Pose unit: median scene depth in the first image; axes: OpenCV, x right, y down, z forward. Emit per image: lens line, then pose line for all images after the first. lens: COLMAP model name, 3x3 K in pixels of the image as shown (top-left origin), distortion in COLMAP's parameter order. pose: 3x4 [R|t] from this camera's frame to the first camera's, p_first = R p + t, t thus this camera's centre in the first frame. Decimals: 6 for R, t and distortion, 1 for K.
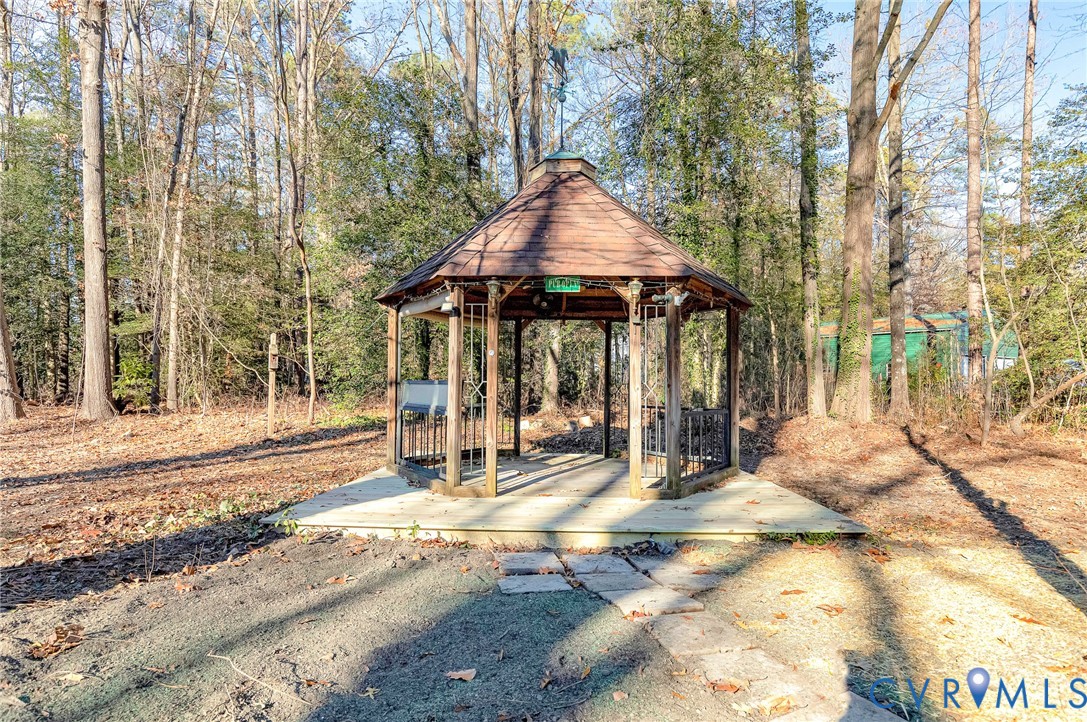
lens RADIAL K [[692.7, 0, 545.0], [0, 692.7, 364.9], [0, 0, 1]] dist [0.030279, 0.000563]
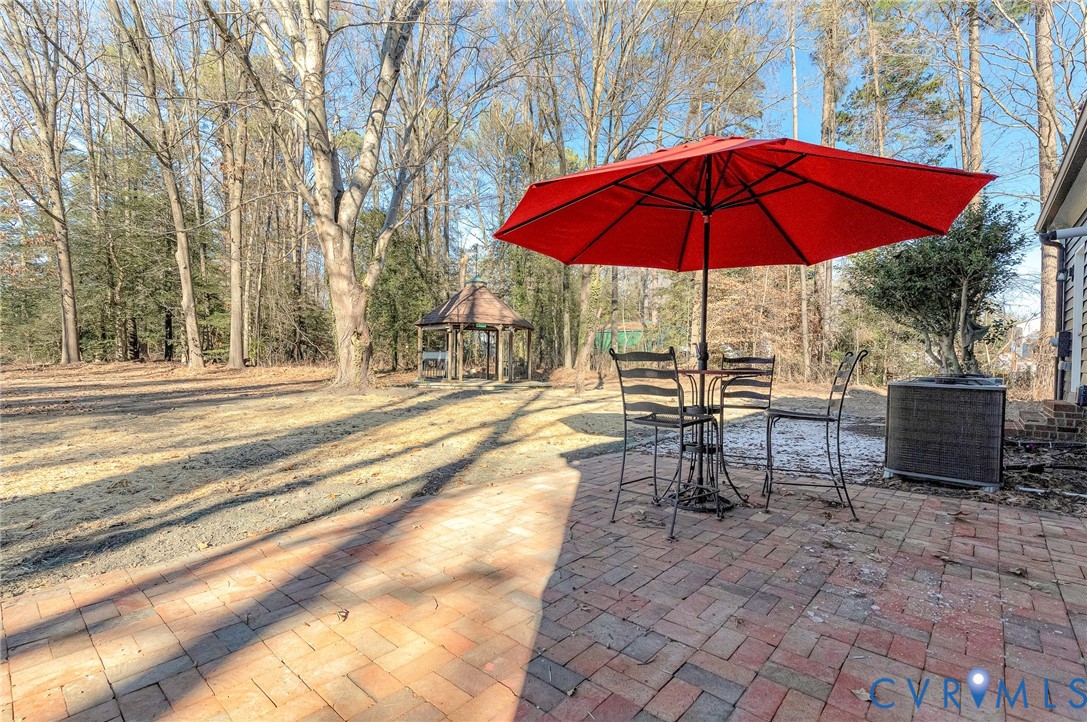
lens RADIAL K [[504.5, 0, 544.6], [0, 504.5, 363.4], [0, 0, 1]] dist [0.016534, 0.001676]
pose [[0.970930, 0.008575, 0.239211, -0.250066], [-0.016686, 0.999352, 0.031902, -0.003774], [-0.238783, -0.034966, 0.970443, -1.480437]]
